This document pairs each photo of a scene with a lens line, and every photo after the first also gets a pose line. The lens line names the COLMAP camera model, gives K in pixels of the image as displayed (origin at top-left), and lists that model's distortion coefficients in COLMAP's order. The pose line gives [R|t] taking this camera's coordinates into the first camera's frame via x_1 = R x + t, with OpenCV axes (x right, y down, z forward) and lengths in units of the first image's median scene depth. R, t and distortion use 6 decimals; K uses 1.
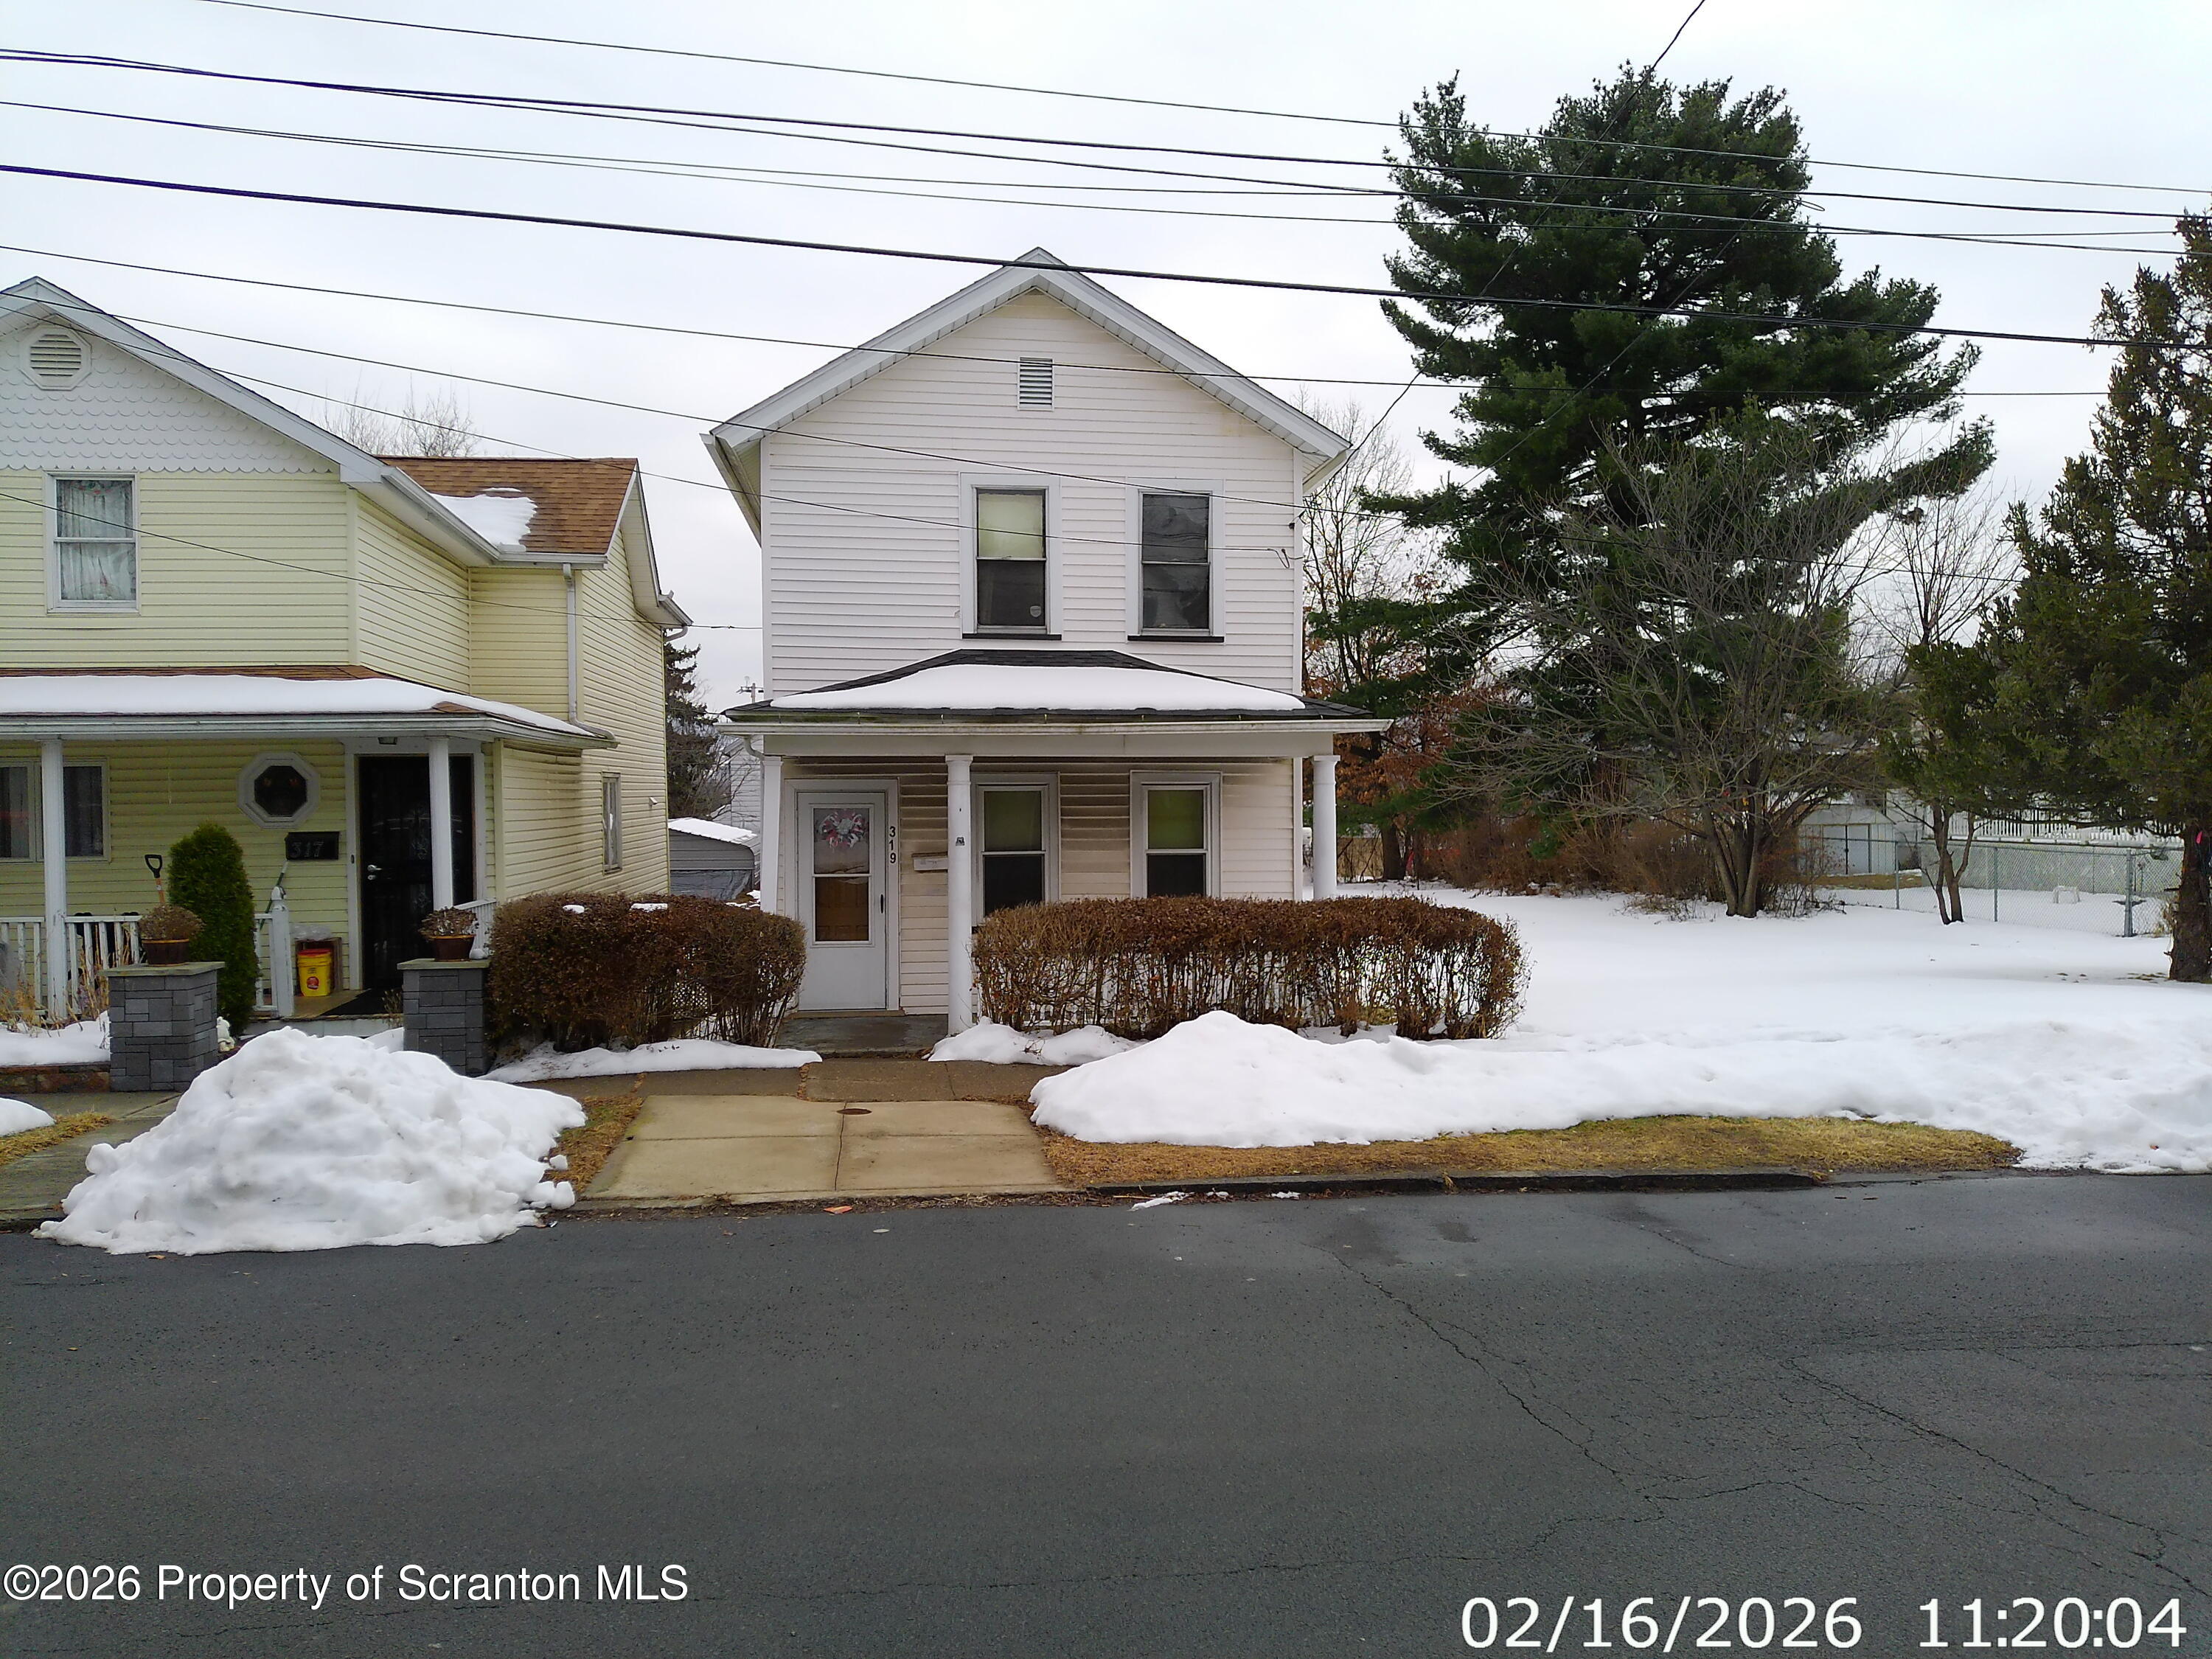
lens RADIAL K [[1666.3, 0, 1095.4], [0, 1666.3, 841.4], [0, 0, 1]] dist [0.076756, -0.115574]
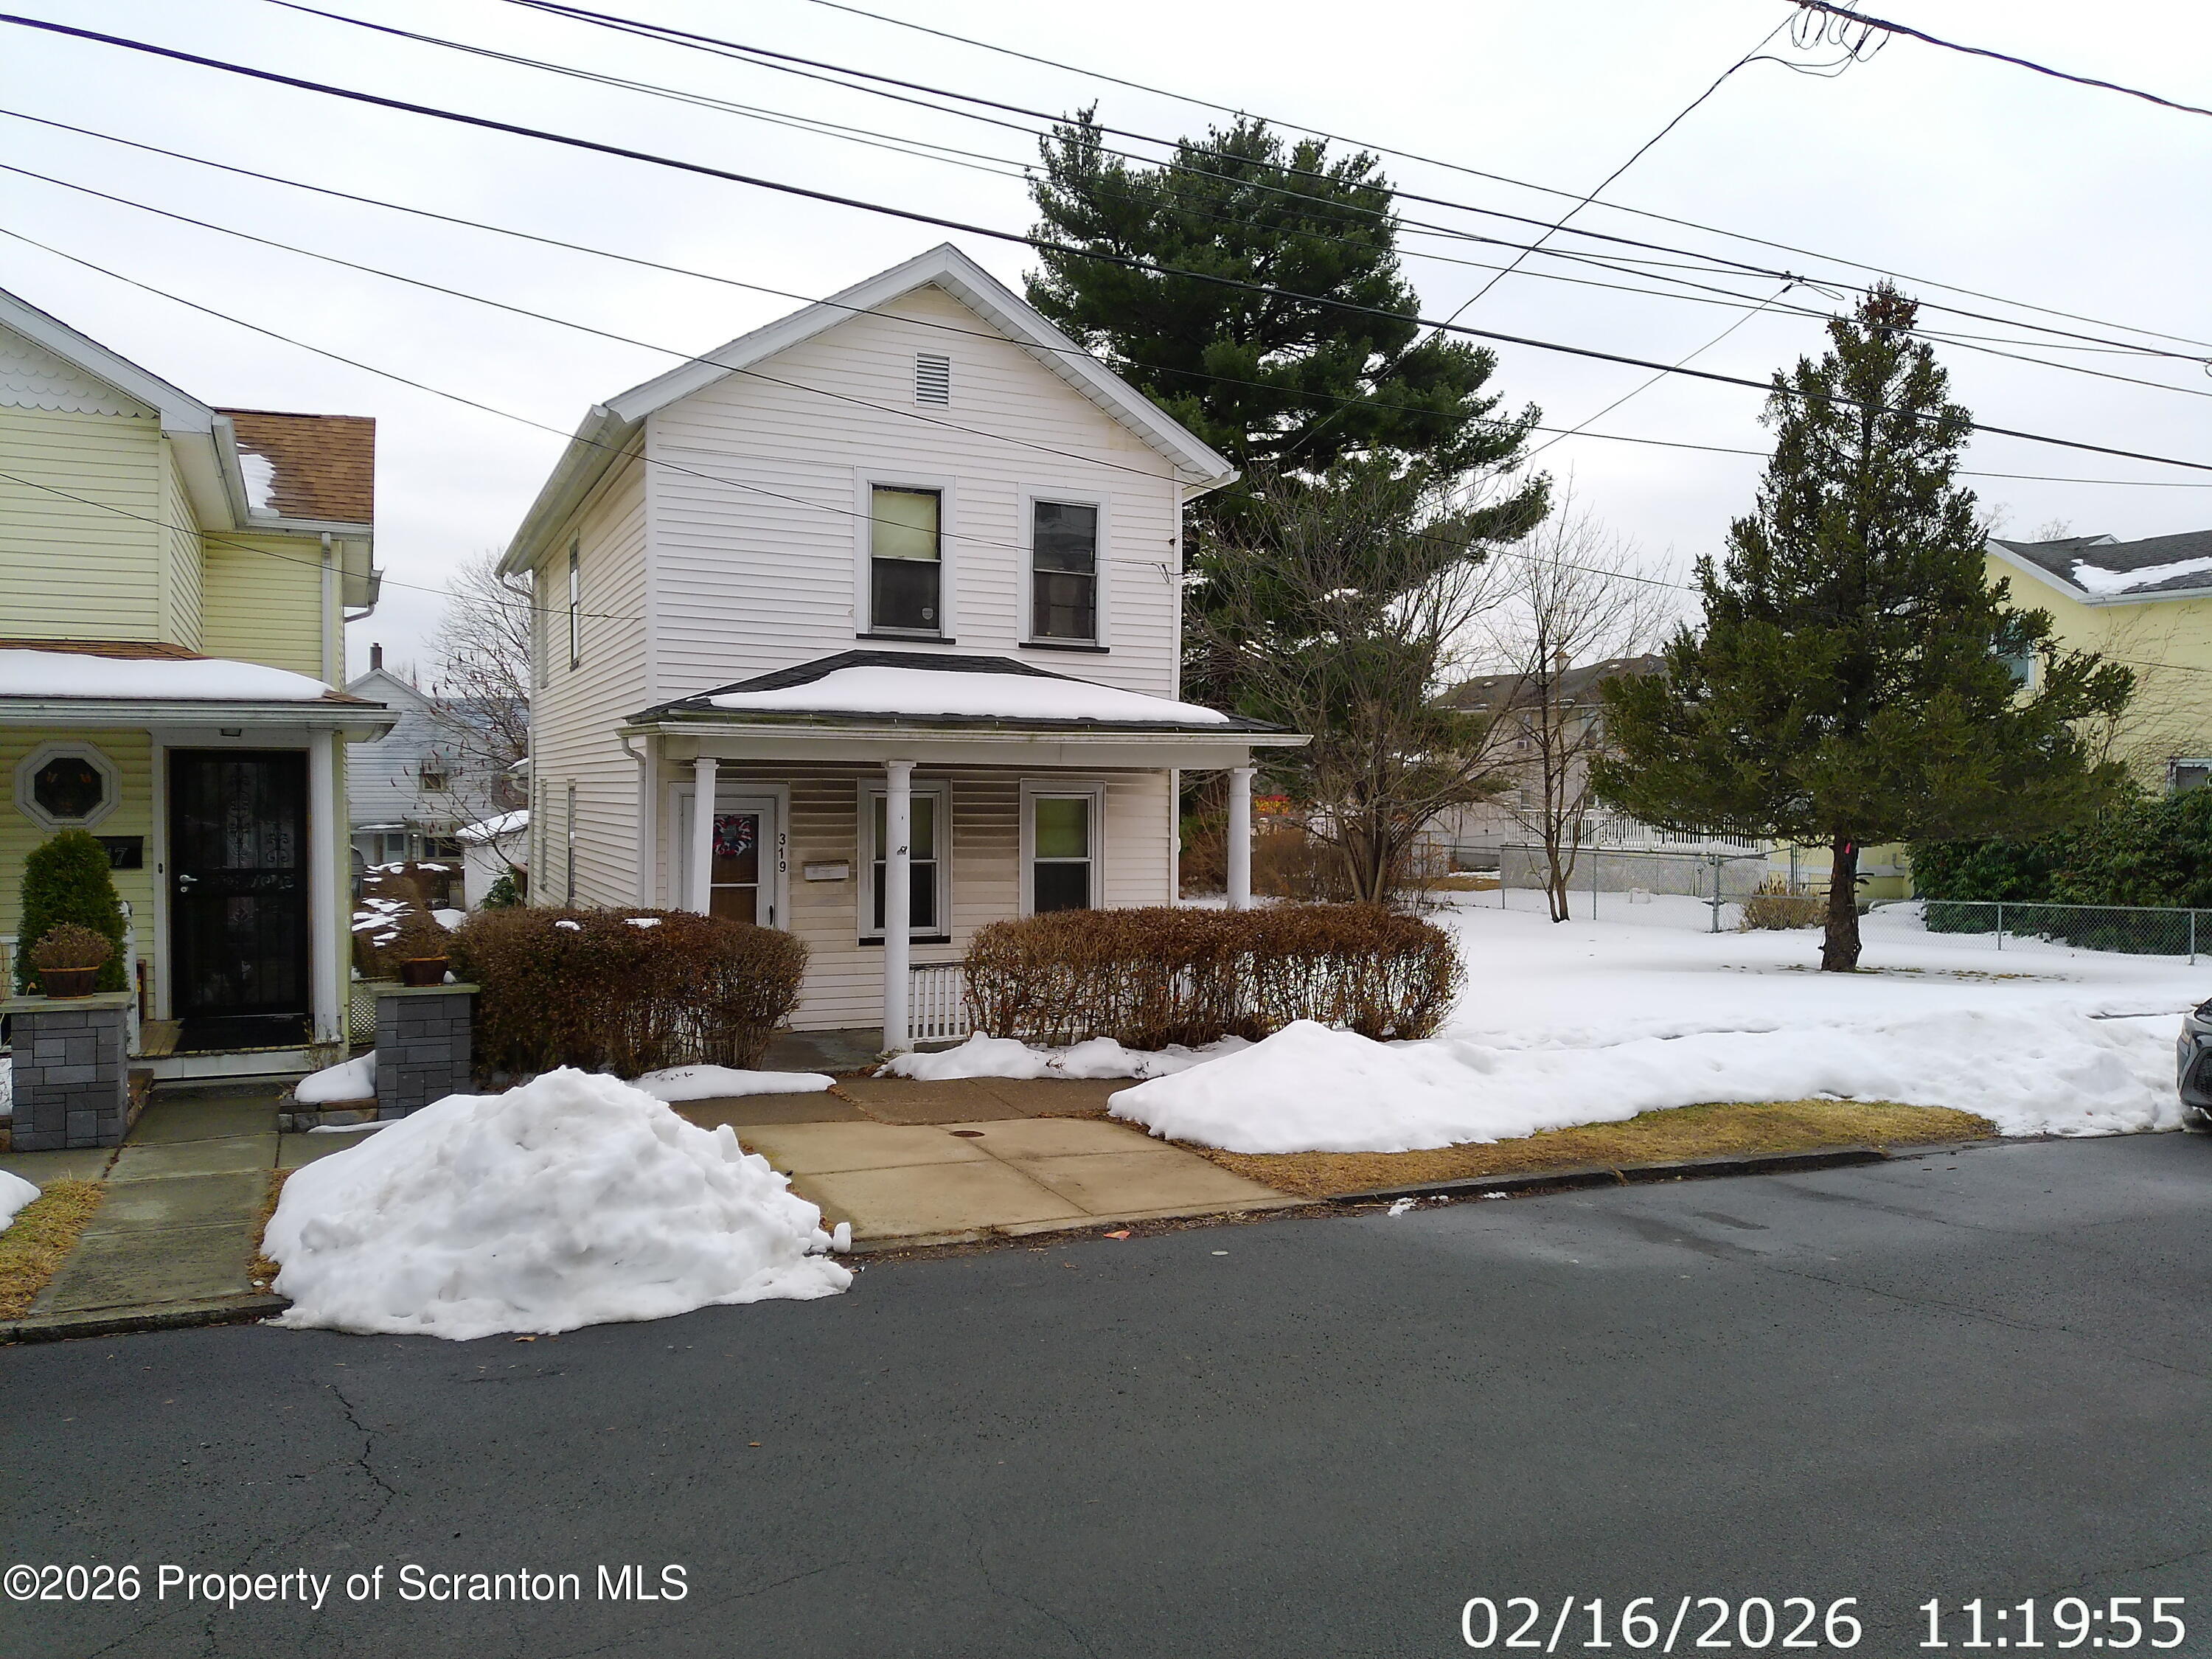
lens RADIAL K [[1666.3, 0, 1093.5], [0, 1666.3, 845.2], [0, 0, 1]] dist [0.076756, -0.115574]
pose [[0.956452, 0.003951, 0.291862, -0.230444], [-0.004228, 0.999991, 0.000319, -0.003473], [-0.291858, -0.001539, 0.956460, 0.038267]]
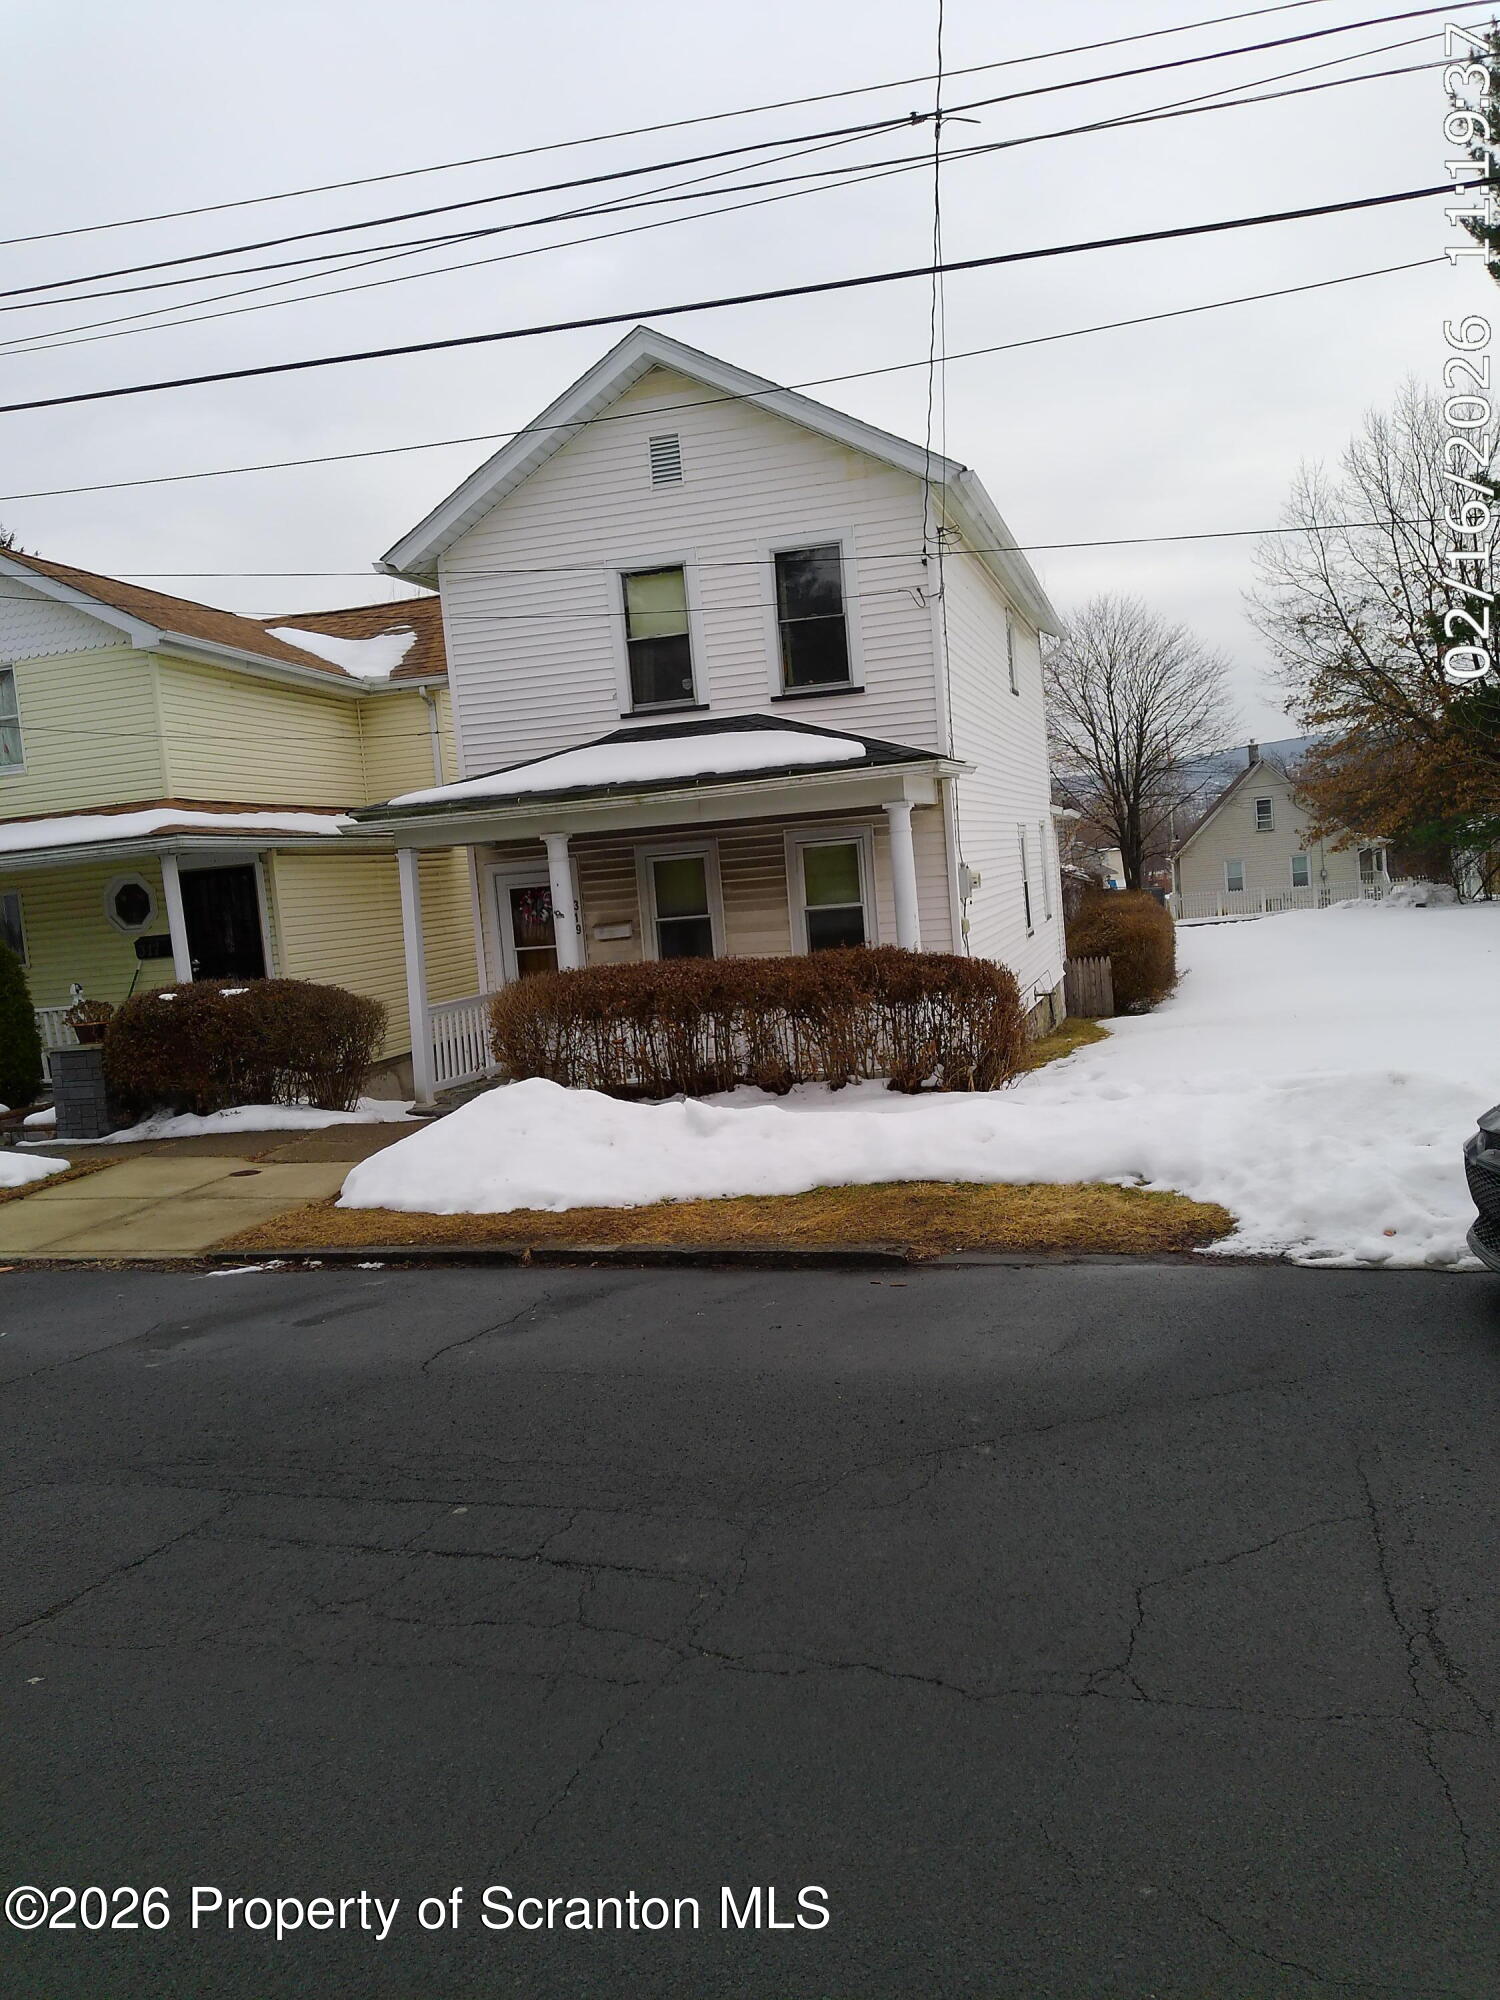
lens RADIAL K [[1506.6, 0, 755.5], [0, 1506.6, 1007.3], [0, 0, 1]] dist [0.076756, -0.115574]
pose [[0.916271, -0.037574, -0.398792, 0.376553], [0.068148, 0.995699, 0.062764, 0.006545], [0.394719, -0.084686, 0.914891, 0.138286]]
